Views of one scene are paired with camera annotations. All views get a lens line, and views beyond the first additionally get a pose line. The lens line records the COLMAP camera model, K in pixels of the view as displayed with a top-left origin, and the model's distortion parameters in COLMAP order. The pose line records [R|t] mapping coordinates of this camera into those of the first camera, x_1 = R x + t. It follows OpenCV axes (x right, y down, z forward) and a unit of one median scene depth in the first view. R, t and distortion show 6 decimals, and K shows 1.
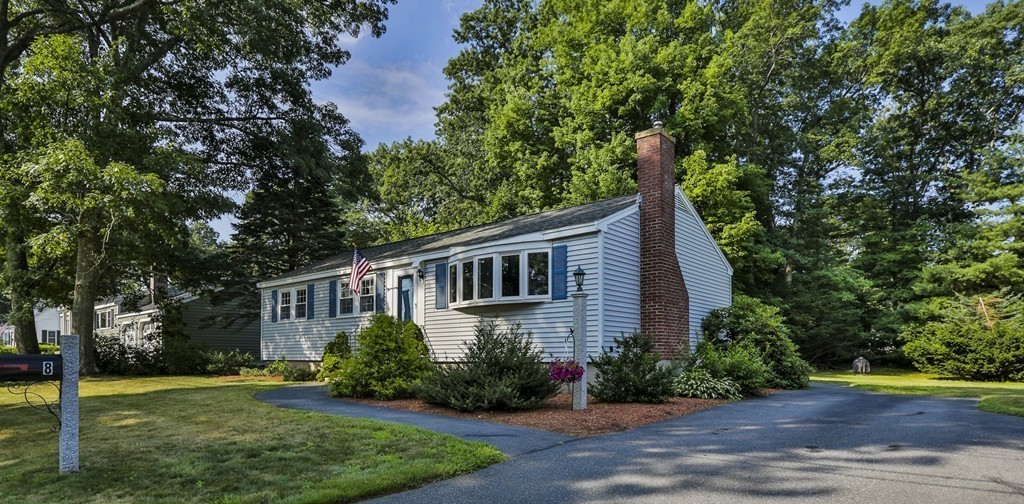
lens RADIAL K [[607.1, 0, 495.1], [0, 607.1, 336.3], [0, 0, 1]] dist [-0.060189, 0.027405]
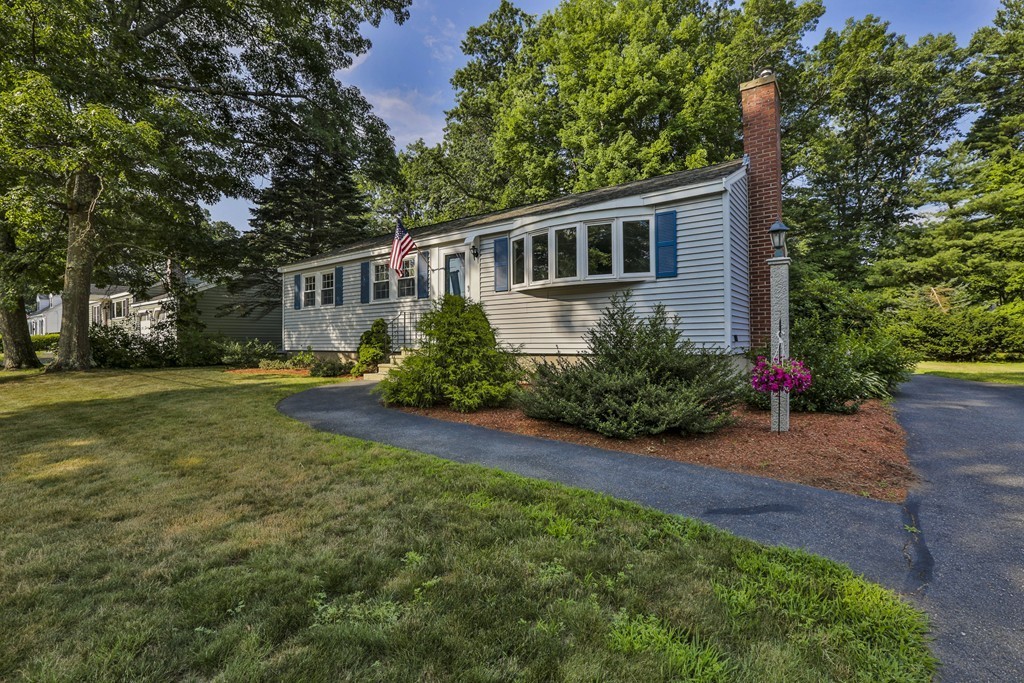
lens RADIAL K [[492.6, 0, 513.1], [0, 492.6, 325.8], [0, 0, 1]] dist [-0.047998, 0.015839]
pose [[0.996978, -0.005563, 0.077481, -0.074902], [0.005176, 0.999973, 0.005198, -0.000220], [-0.077507, -0.004781, 0.996980, 0.179933]]
